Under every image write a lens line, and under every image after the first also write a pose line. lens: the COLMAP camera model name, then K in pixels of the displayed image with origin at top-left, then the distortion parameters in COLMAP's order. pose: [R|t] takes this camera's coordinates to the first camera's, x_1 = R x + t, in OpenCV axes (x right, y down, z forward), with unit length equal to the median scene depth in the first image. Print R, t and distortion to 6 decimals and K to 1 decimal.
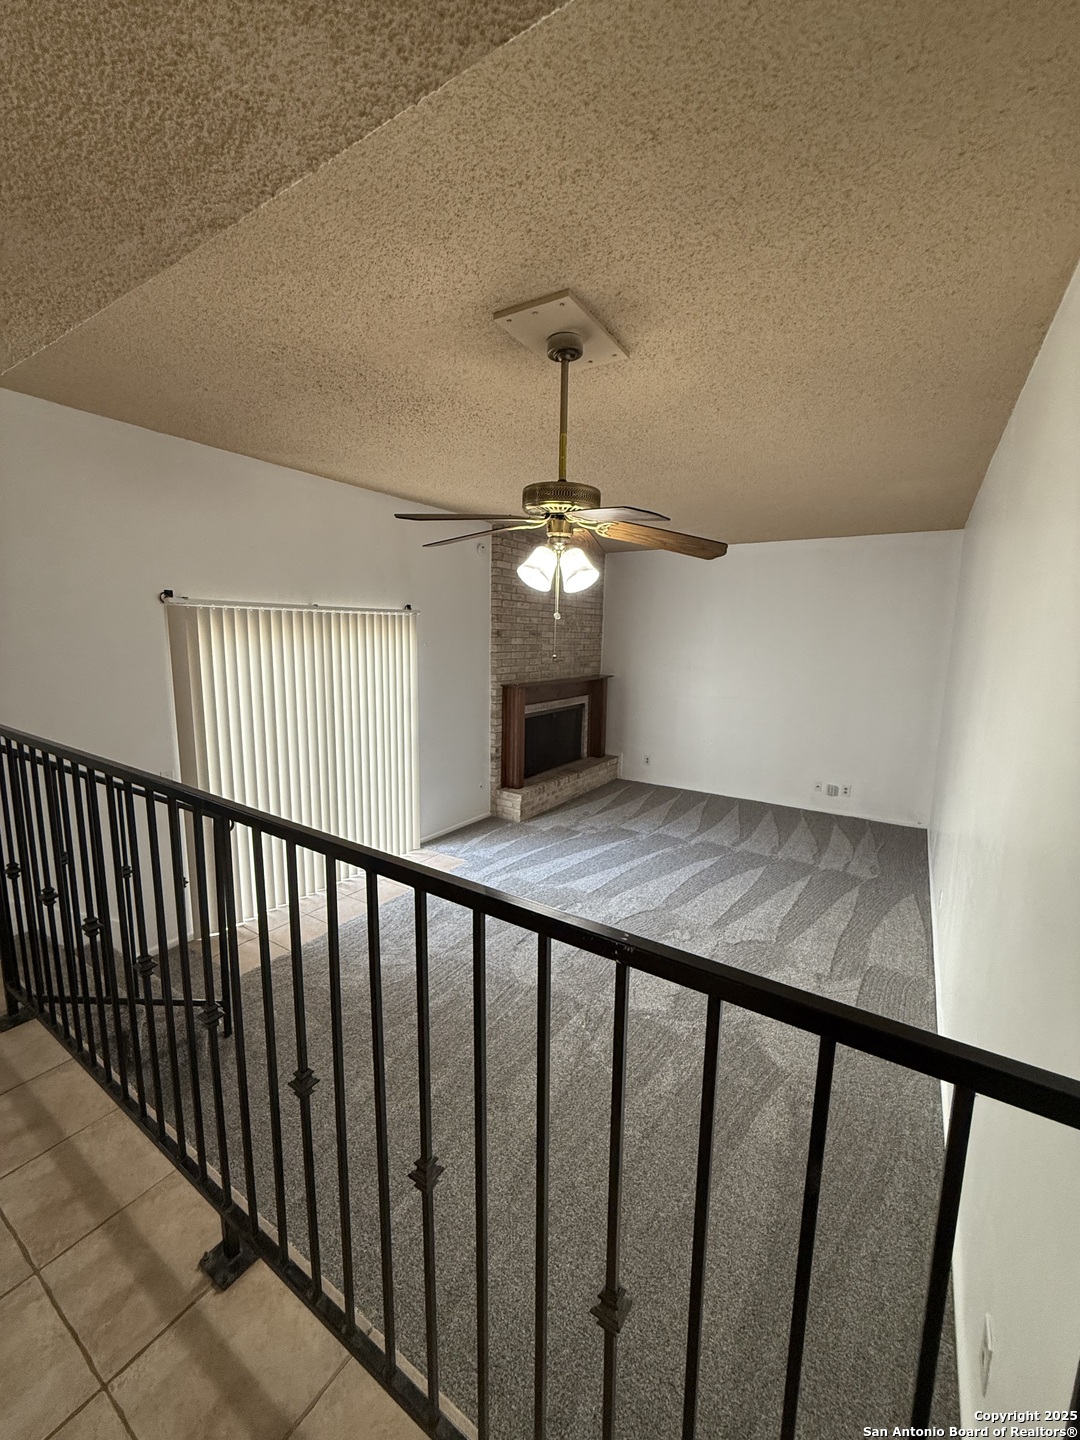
lens RADIAL K [[574.2, 0, 533.3], [0, 574.2, 723.3], [0, 0, 1]] dist [-0.001097, 0.000204]
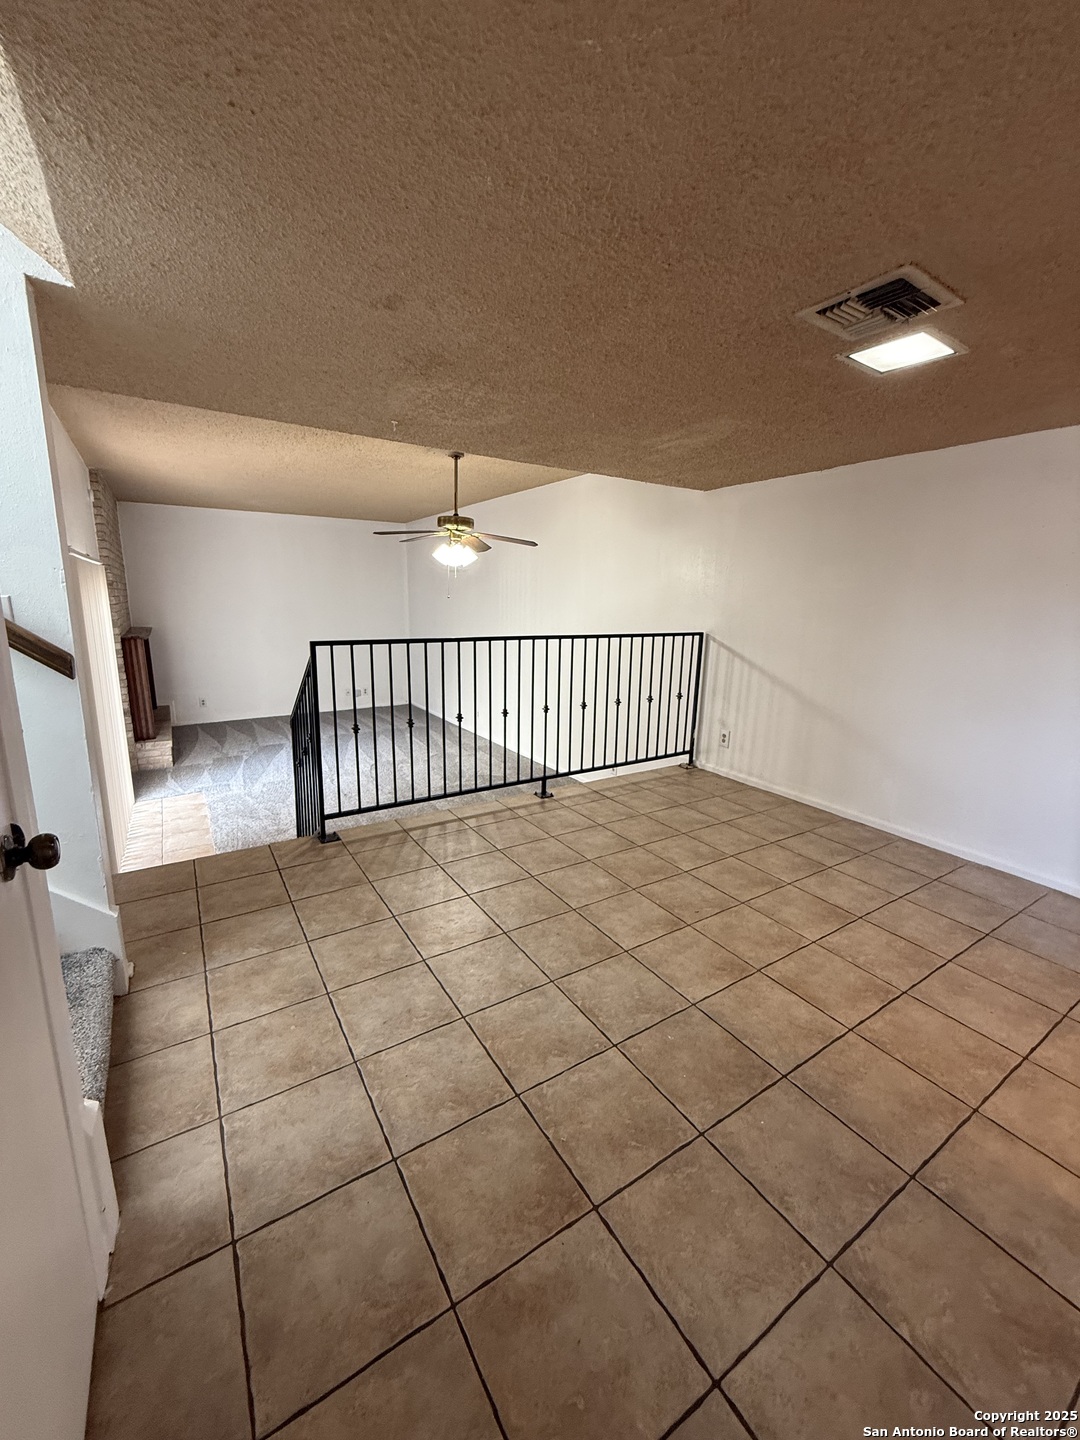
lens RADIAL K [[574.2, 0, 542.2], [0, 574.2, 714.6], [0, 0, 1]] dist [-0.001097, 0.000204]
pose [[0.404255, -0.201245, 0.892232, -0.697460], [0.141078, 0.977540, 0.156567, 0.009884], [-0.903701, 0.062581, 0.423567, -0.066367]]
